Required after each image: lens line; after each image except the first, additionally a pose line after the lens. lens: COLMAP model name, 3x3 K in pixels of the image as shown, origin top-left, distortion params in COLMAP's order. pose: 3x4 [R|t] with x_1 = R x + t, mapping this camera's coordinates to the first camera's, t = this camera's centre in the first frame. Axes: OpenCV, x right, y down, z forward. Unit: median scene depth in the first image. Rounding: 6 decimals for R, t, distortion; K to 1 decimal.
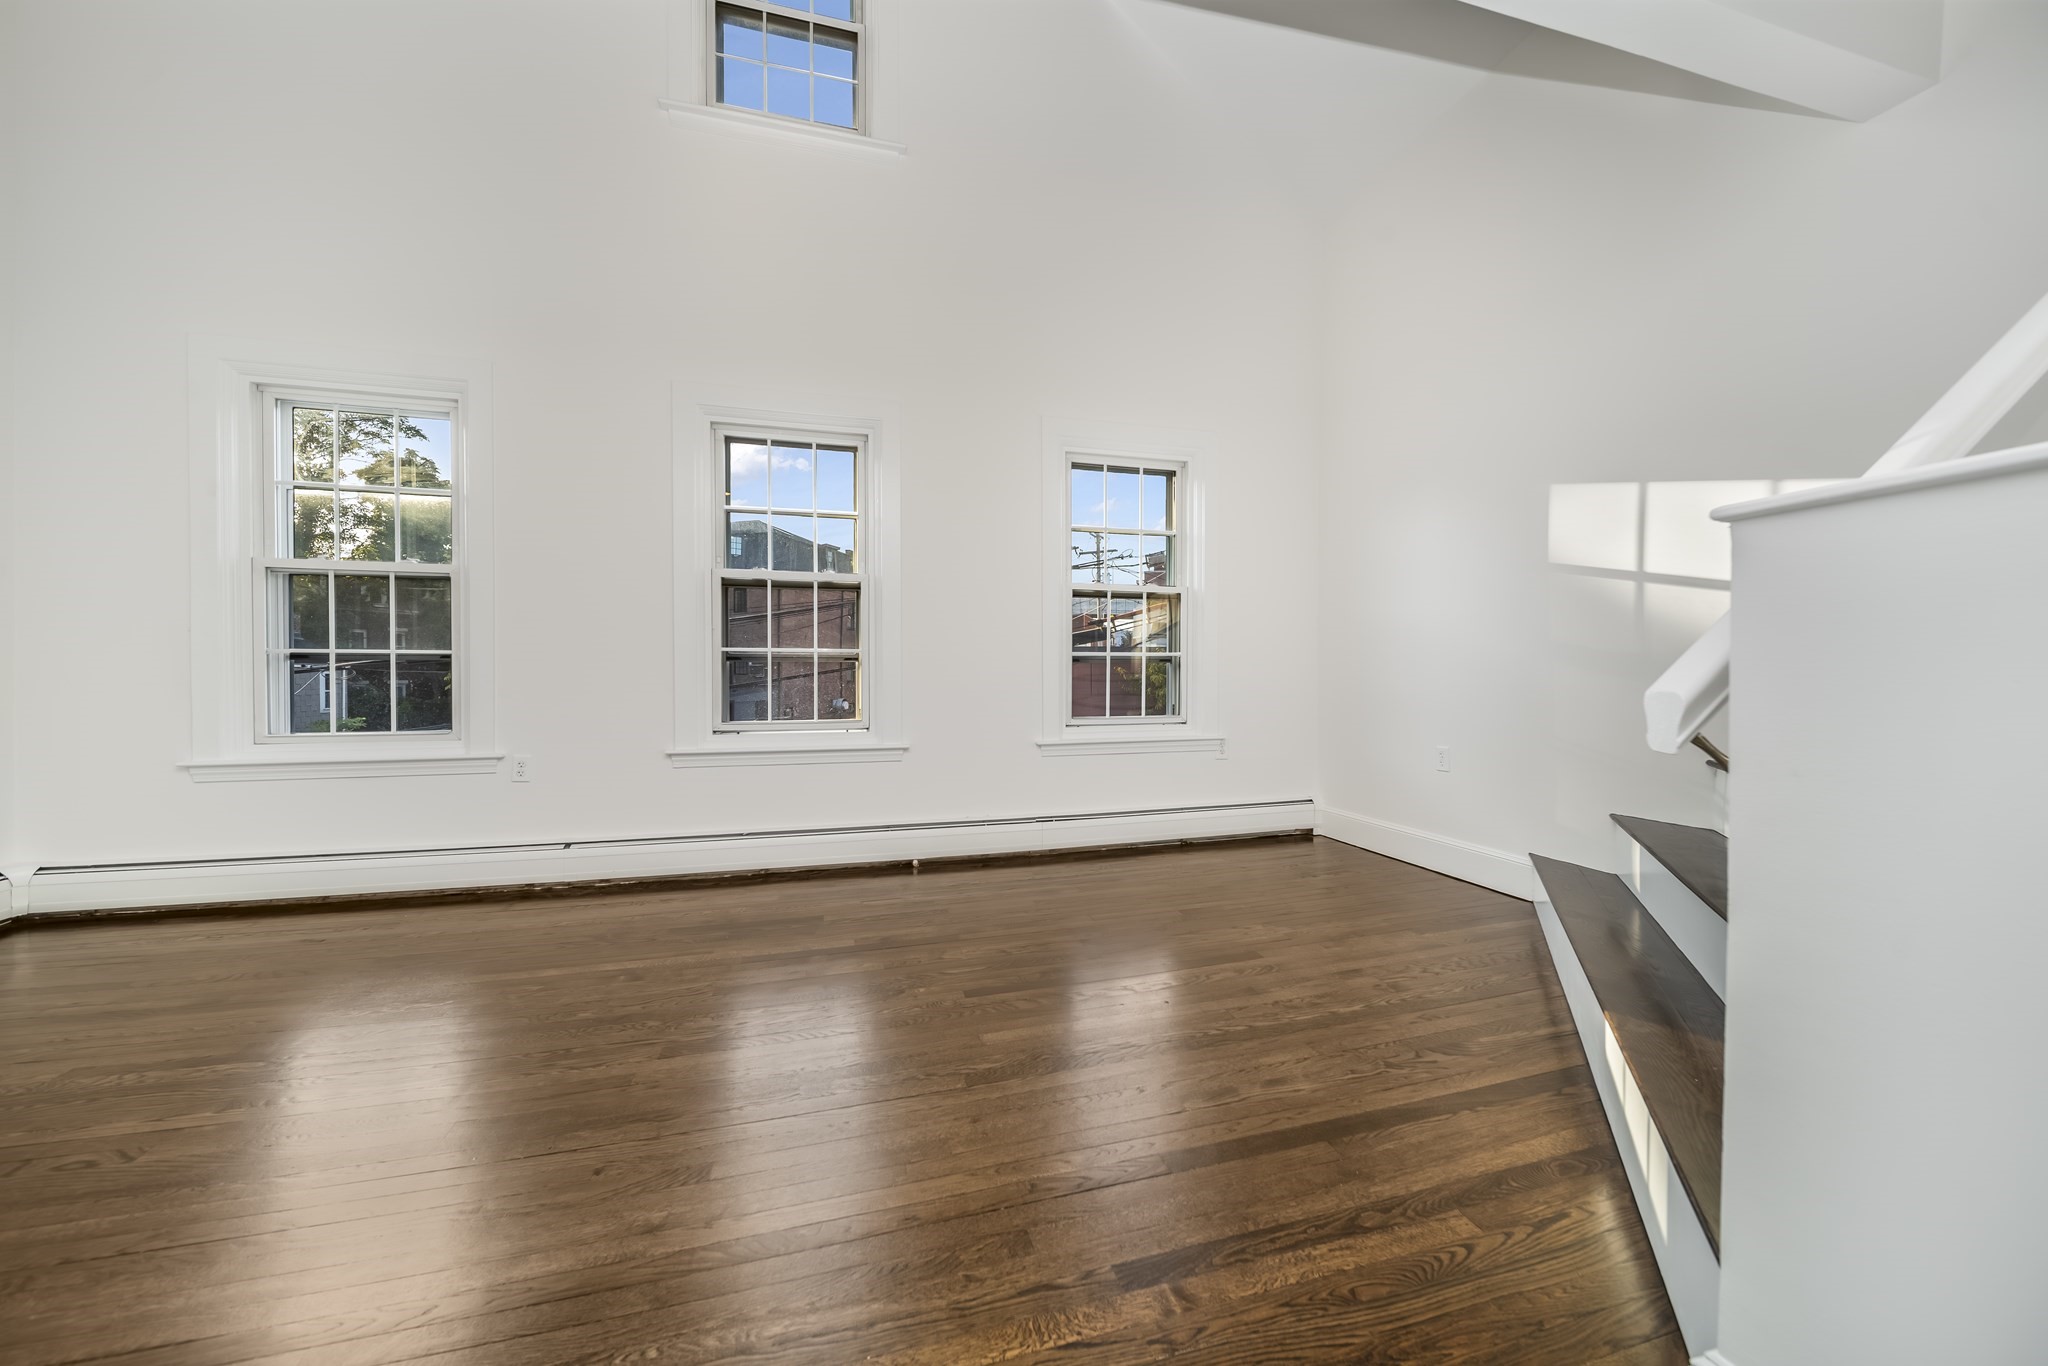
lens RADIAL K [[723.0, 0, 1017.3], [0, 723.0, 679.7], [0, 0, 1]] dist [-0.001300, -0.000427]
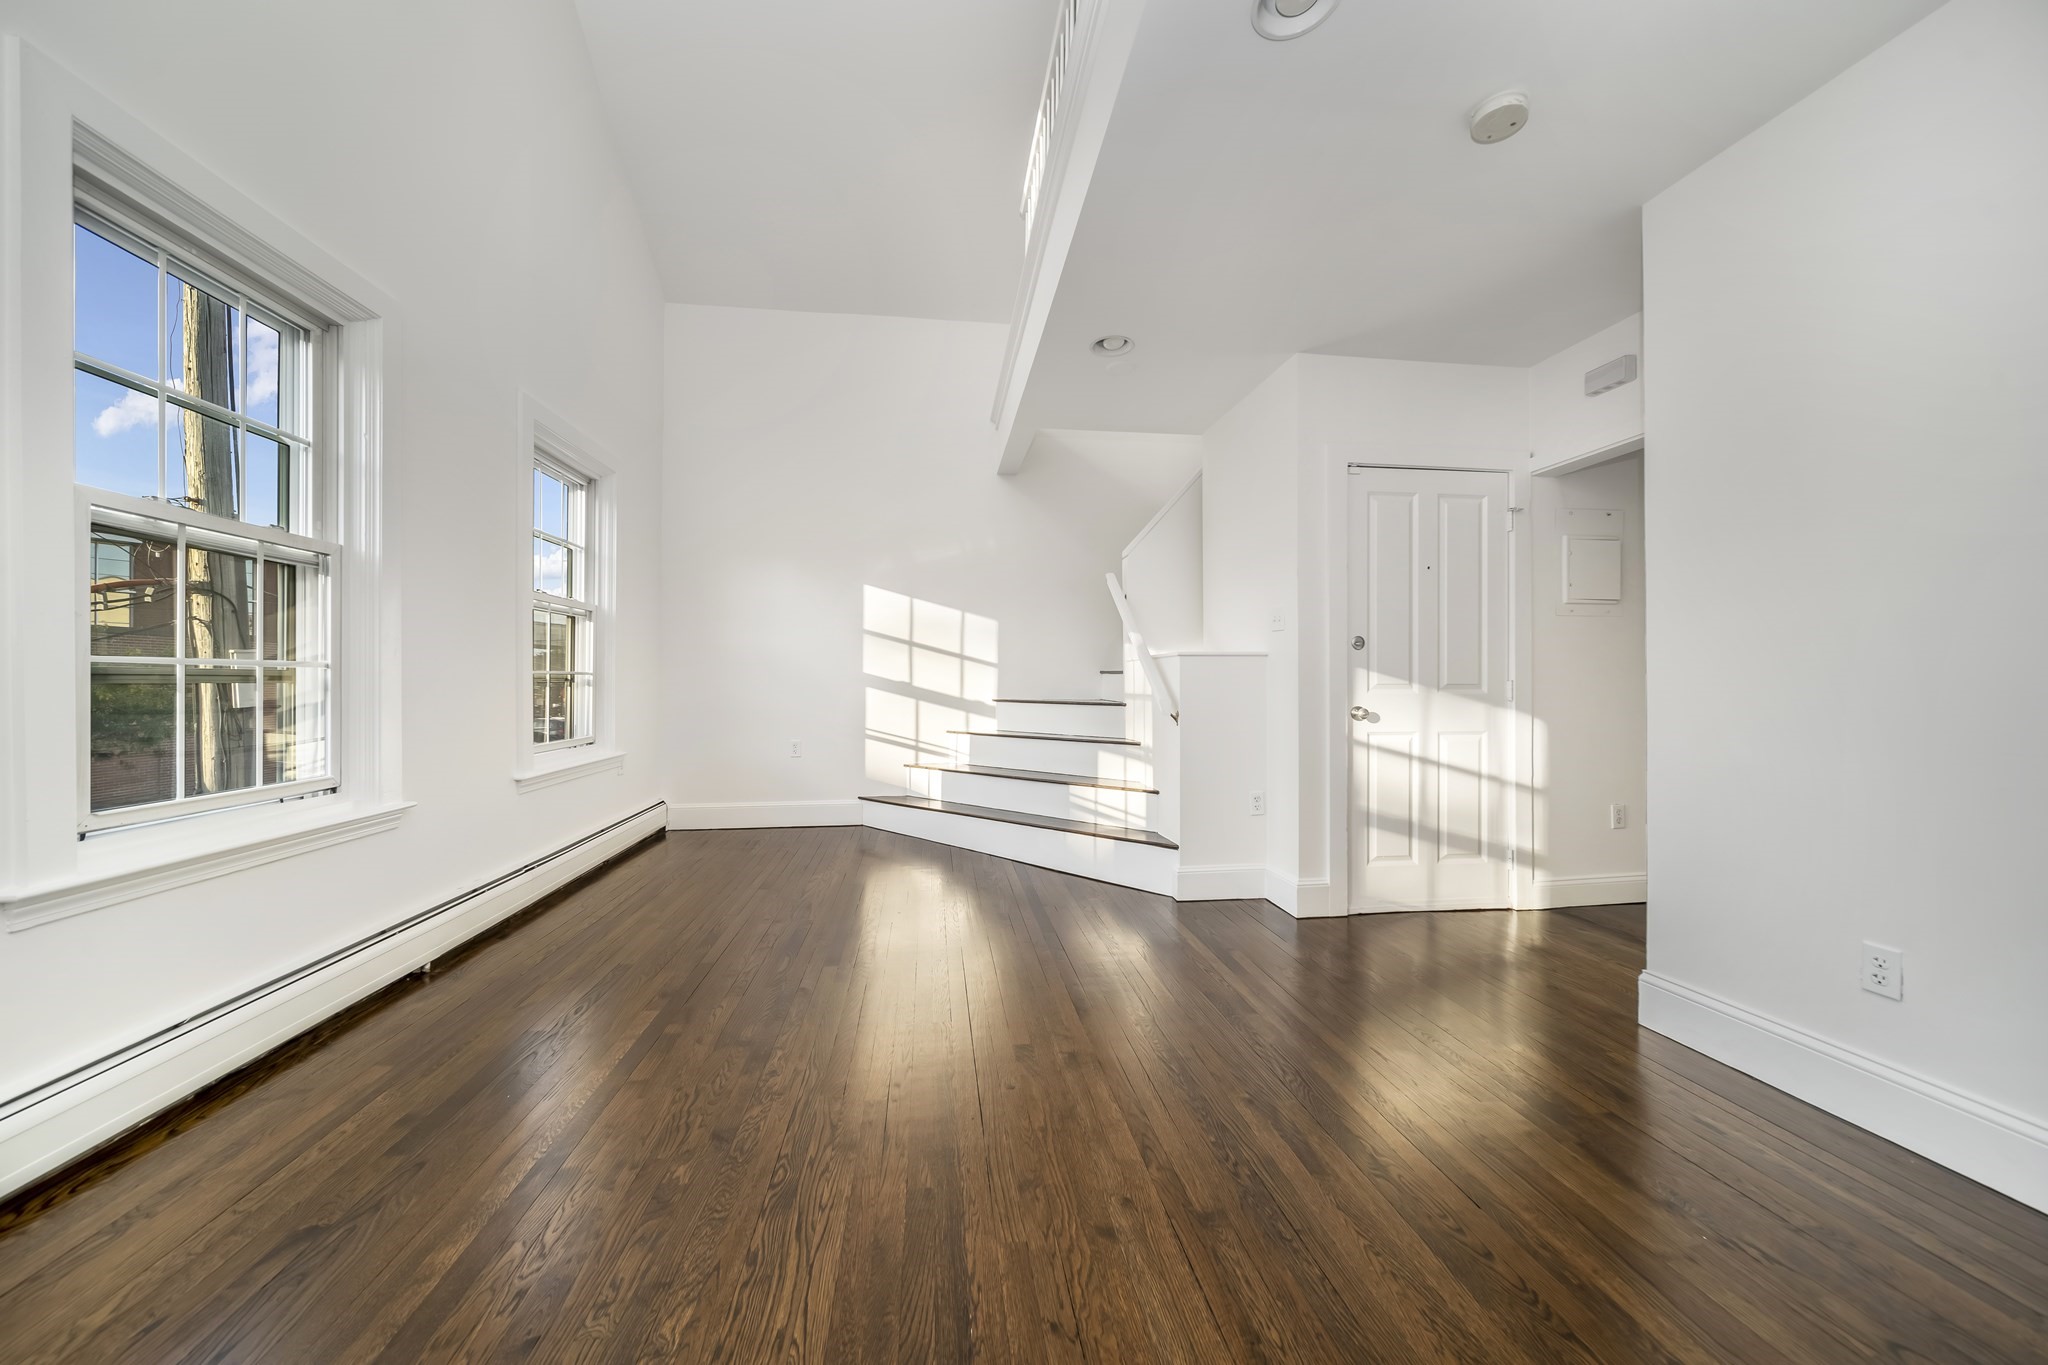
lens RADIAL K [[723.0, 0, 1017.3], [0, 723.0, 679.2], [0, 0, 1]] dist [-0.001300, -0.000427]
pose [[0.135152, 0.009863, 0.990776, -0.782523], [-0.001723, 0.999951, -0.009719, -0.026439], [-0.990823, -0.000394, 0.135163, 0.327797]]
